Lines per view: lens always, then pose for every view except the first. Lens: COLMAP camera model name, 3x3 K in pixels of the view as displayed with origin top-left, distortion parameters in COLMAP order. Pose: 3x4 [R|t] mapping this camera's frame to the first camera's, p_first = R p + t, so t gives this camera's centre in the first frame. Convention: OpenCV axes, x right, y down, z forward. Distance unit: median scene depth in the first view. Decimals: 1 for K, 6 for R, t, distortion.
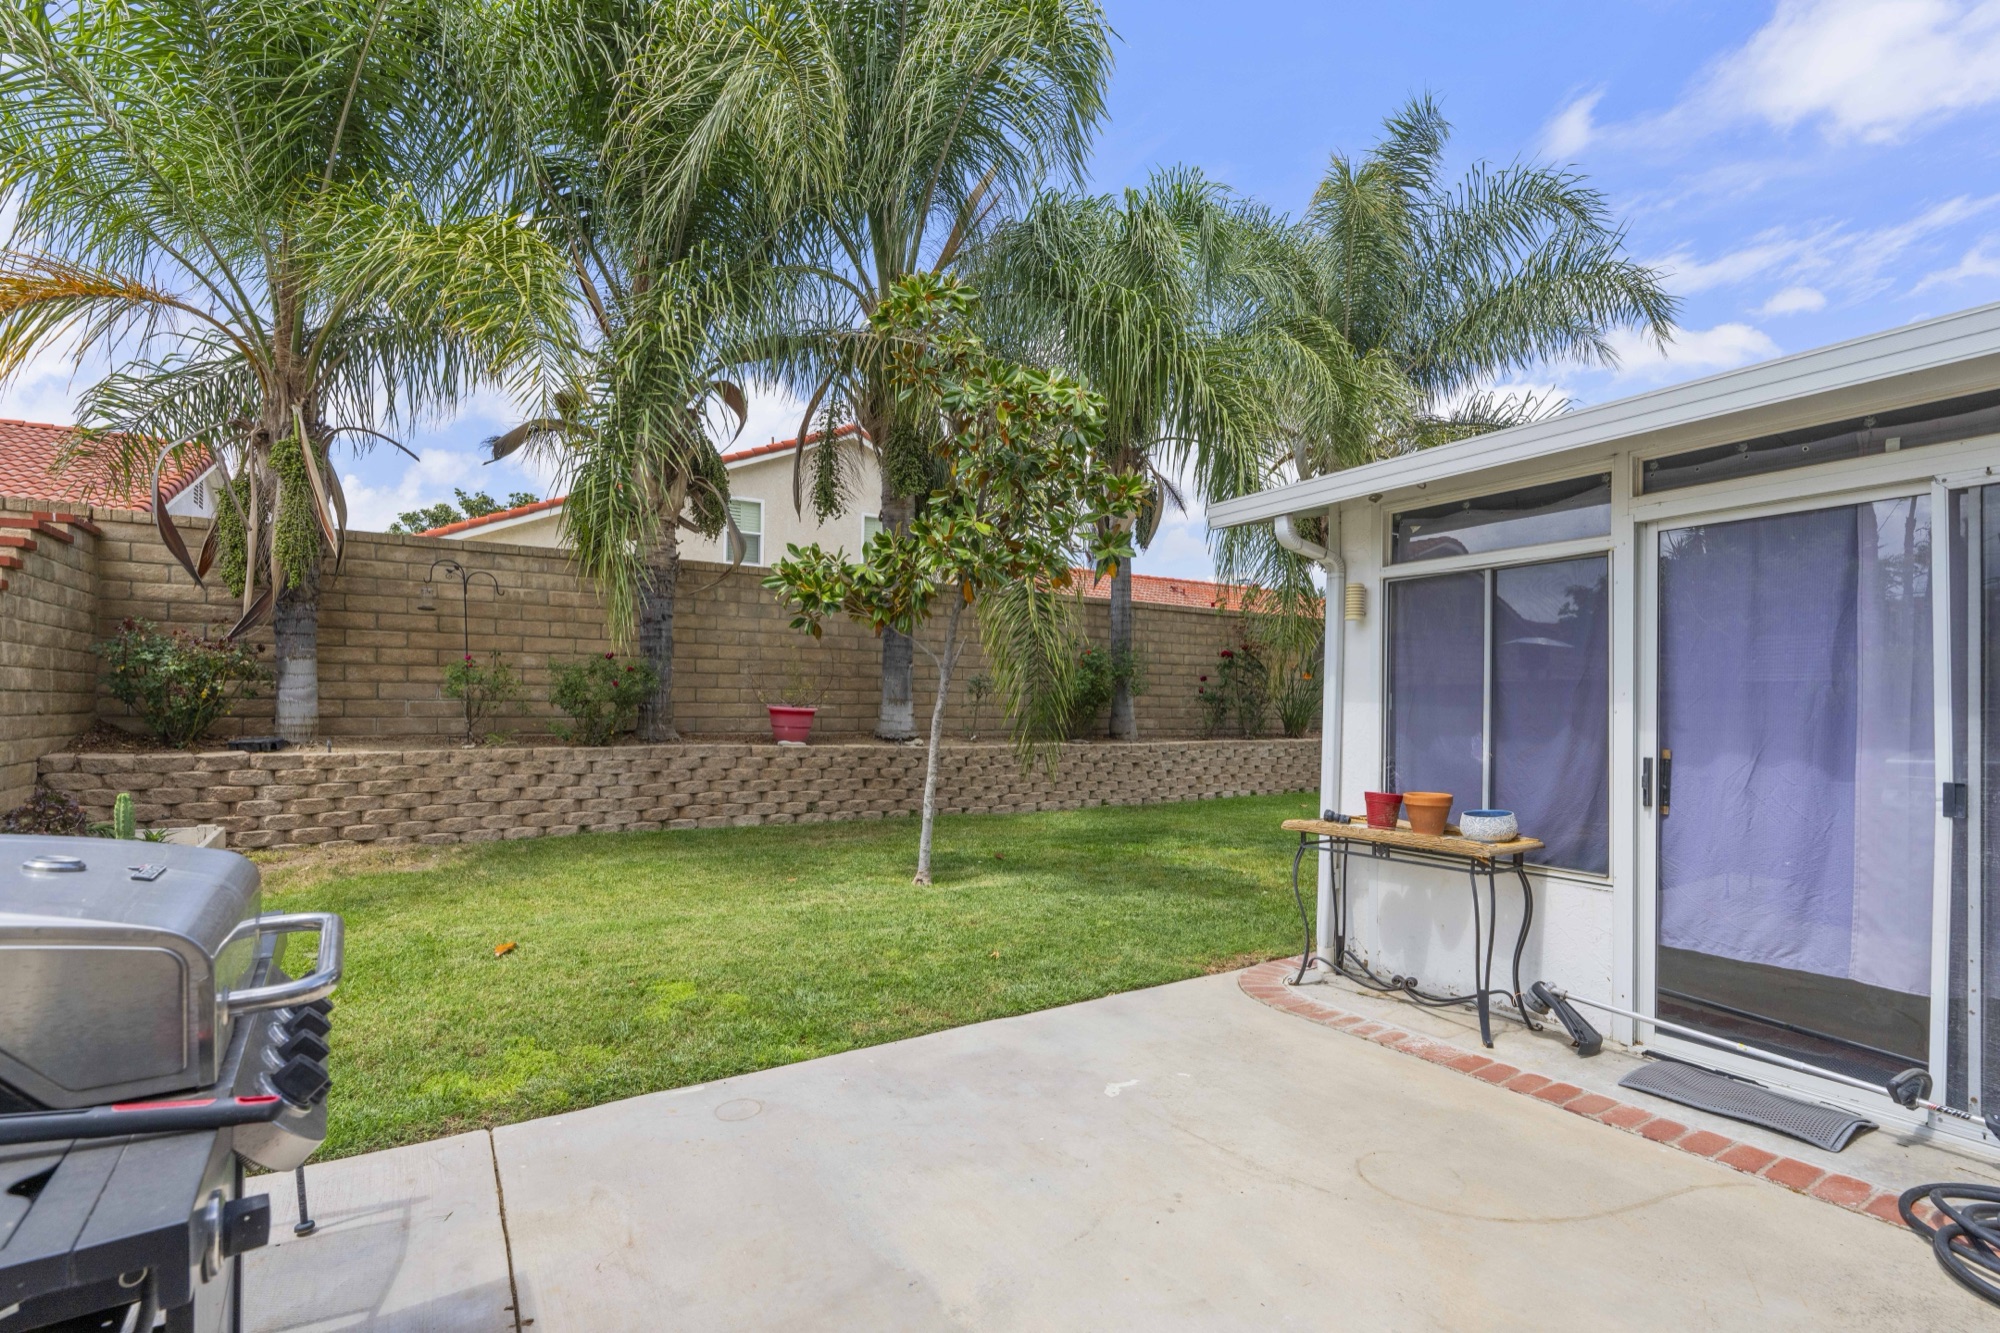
lens RADIAL K [[908.9, 0, 998.6], [0, 908.9, 700.0], [0, 0, 1]] dist [0.000084, 0.000106]
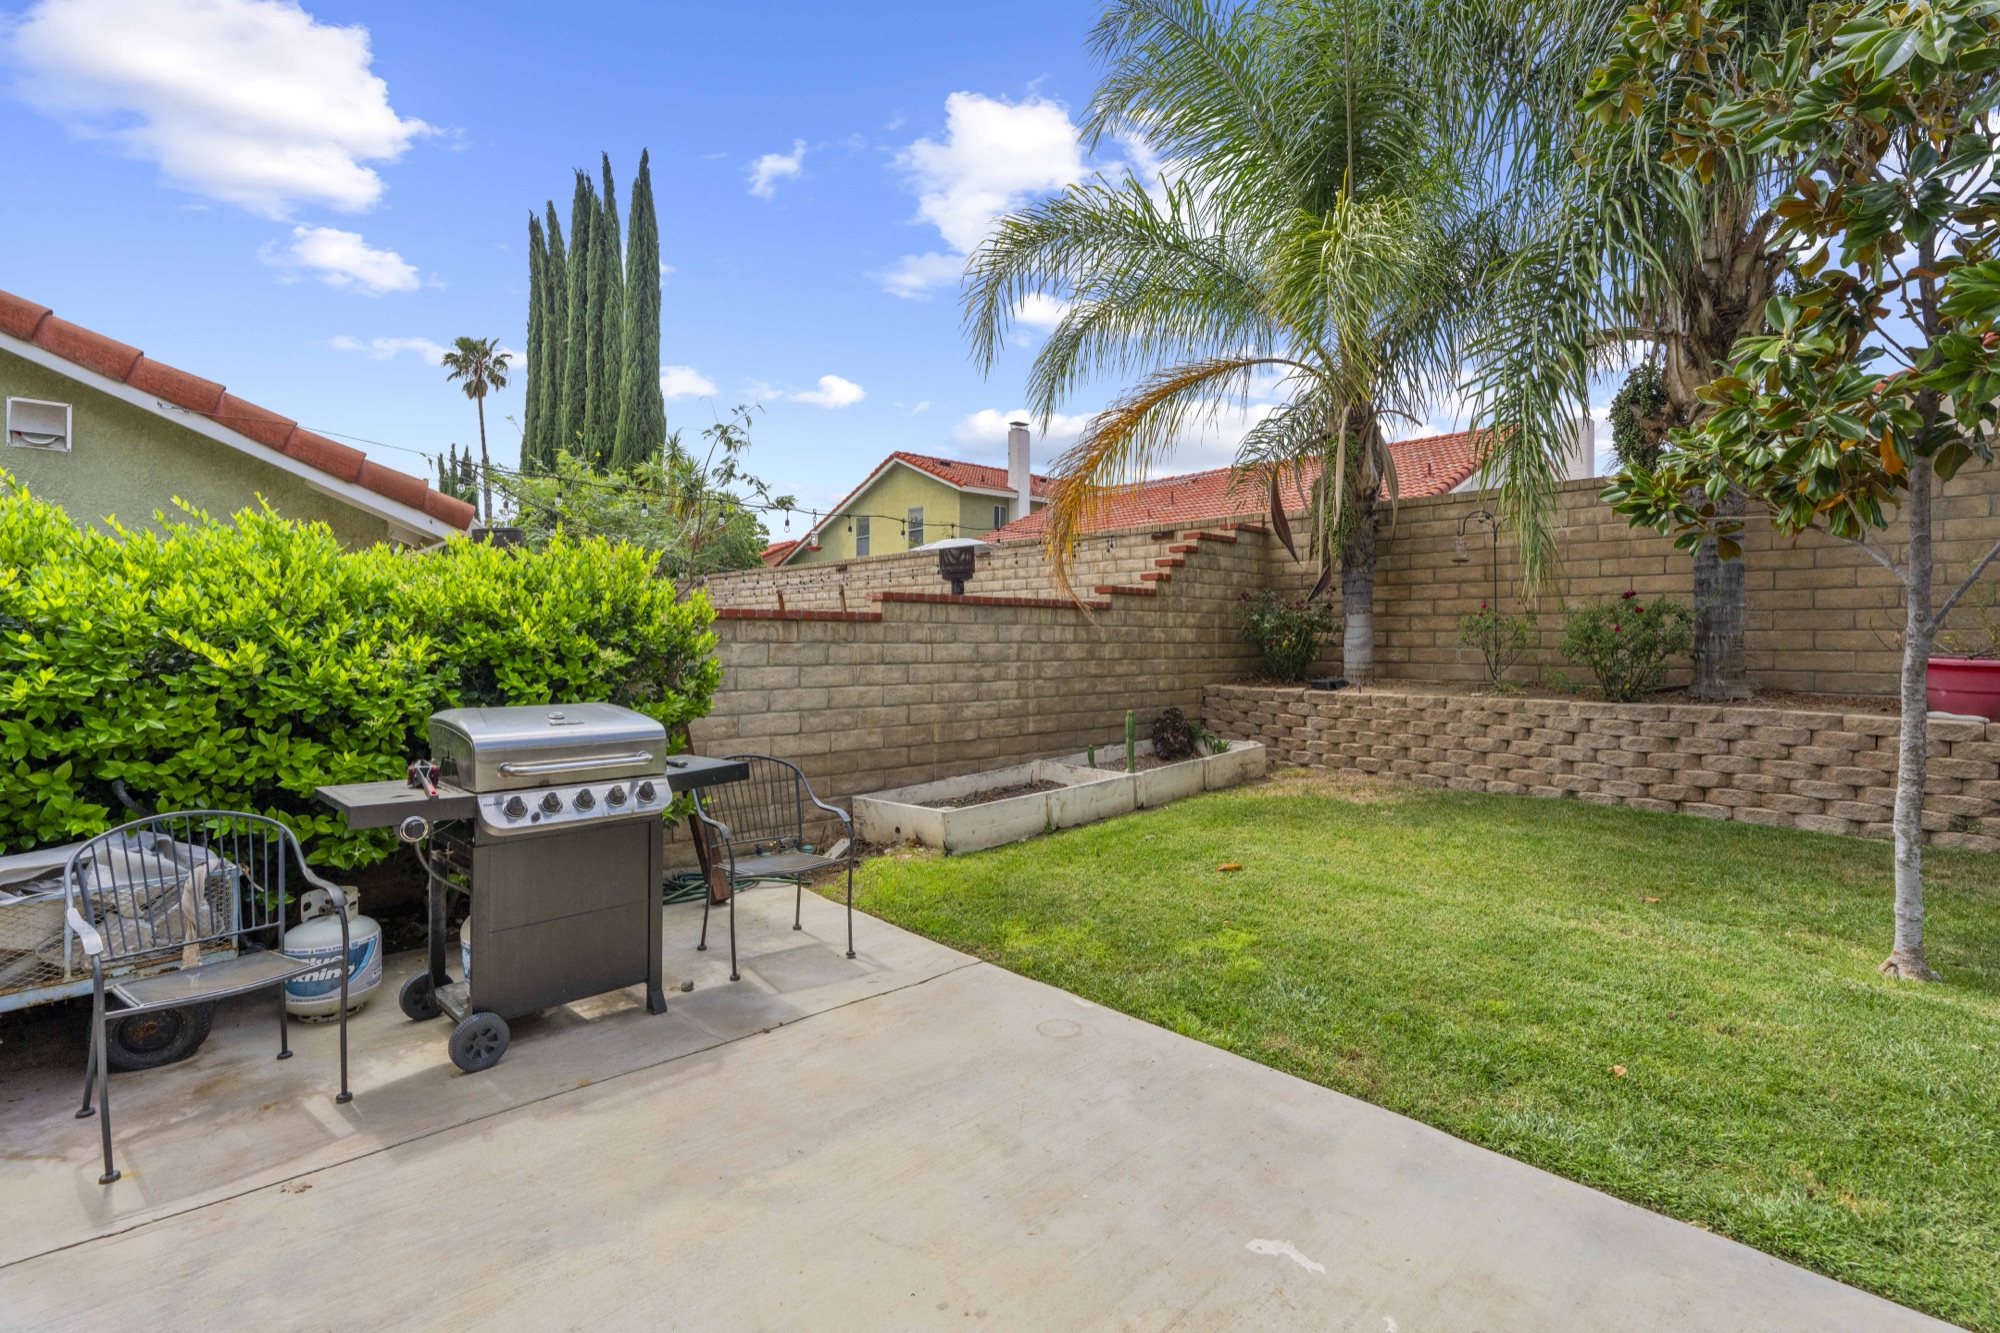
lens RADIAL K [[922.5, 0, 998.5], [0, 922.5, 614.6], [0, 0, 1]] dist [-0.003539, -0.000463]
pose [[0.189119, -0.035391, -0.981316, 0.347379], [0.003445, 0.999368, -0.035378, -0.002946], [0.981948, 0.003310, 0.189122, 0.310335]]
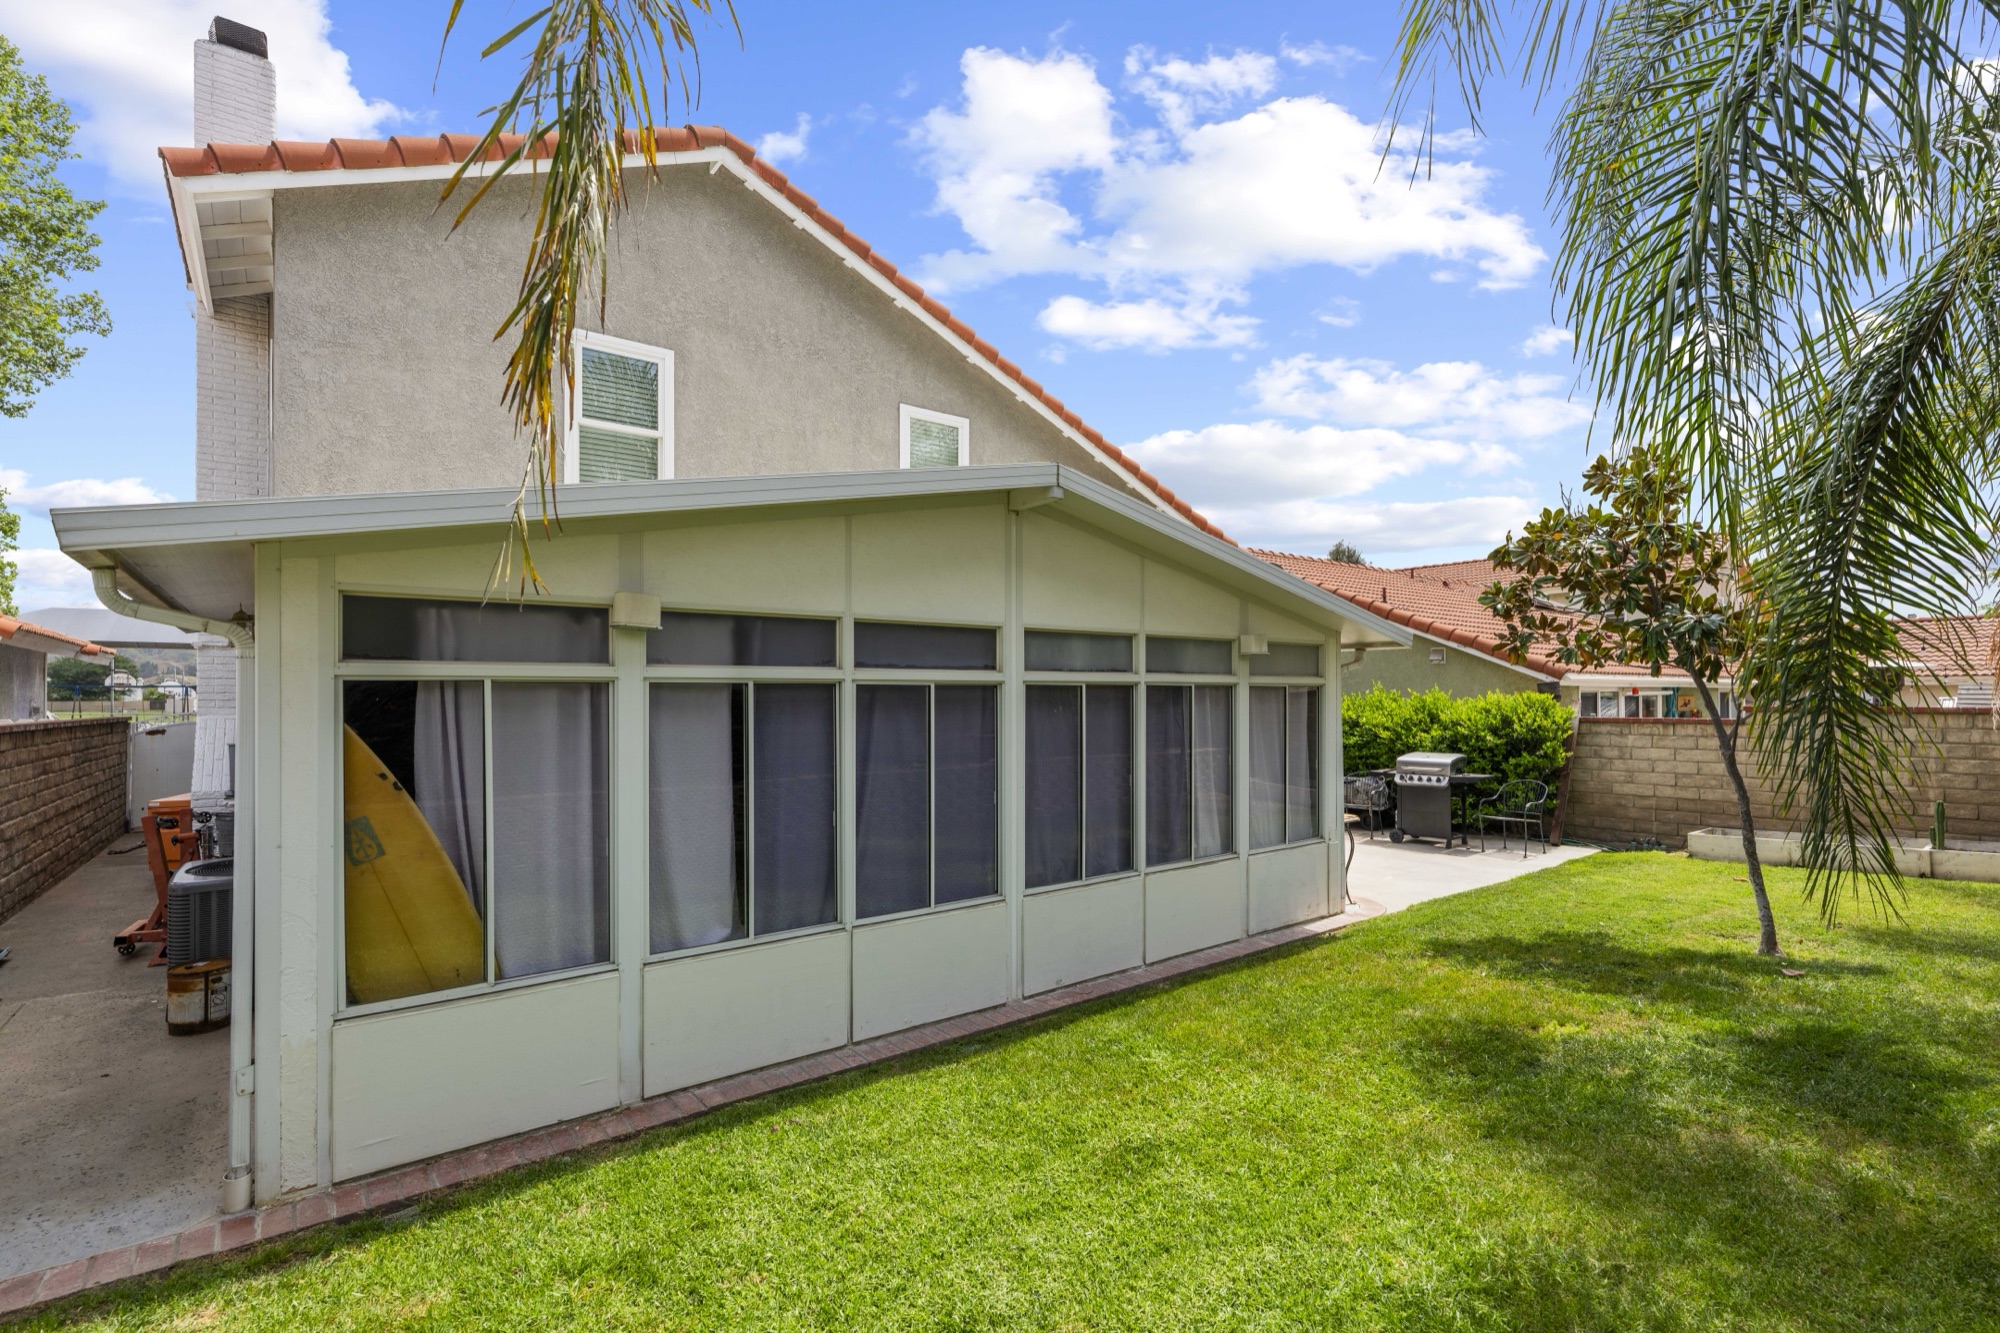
lens RADIAL K [[908.9, 0, 998.6], [0, 908.9, 700.0], [0, 0, 1]] dist [0.000084, 0.000106]
pose [[-0.994131, -0.005987, -0.108015, 0.738828], [-0.005699, 0.999979, -0.002979, -0.053842], [0.108031, -0.002346, -0.994145, 1.592688]]
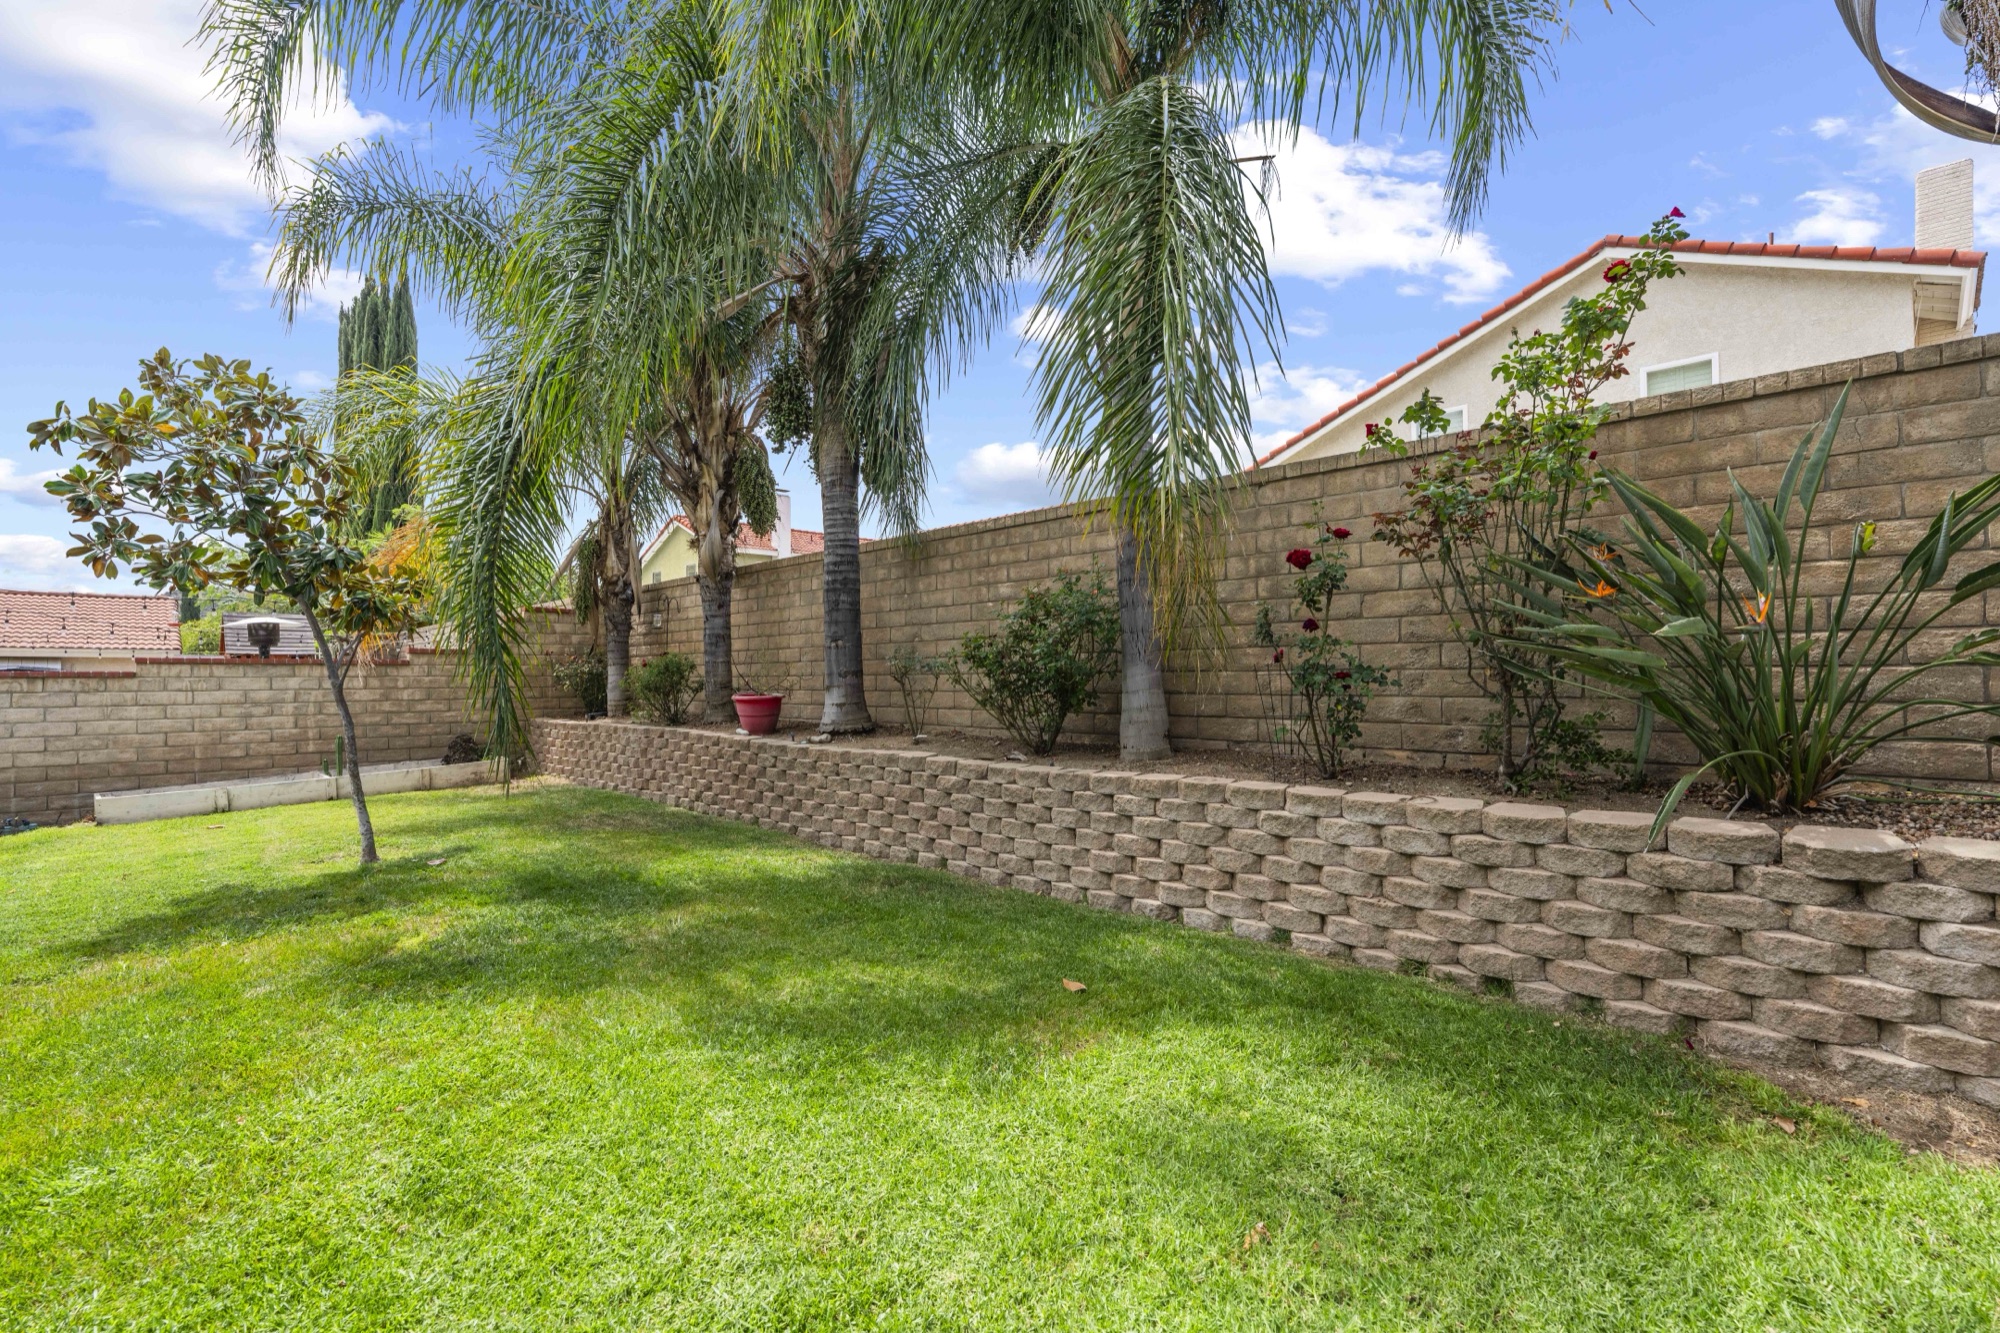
lens RADIAL K [[897.9, 0, 999.0], [0, 897.9, 659.7], [0, 0, 1]] dist [0.000088, 0.000148]
pose [[0.194006, -0.028758, -0.980579, 0.945823], [0.011421, 0.999569, -0.027056, -0.004257], [0.980934, -0.005950, 0.194251, 1.301716]]
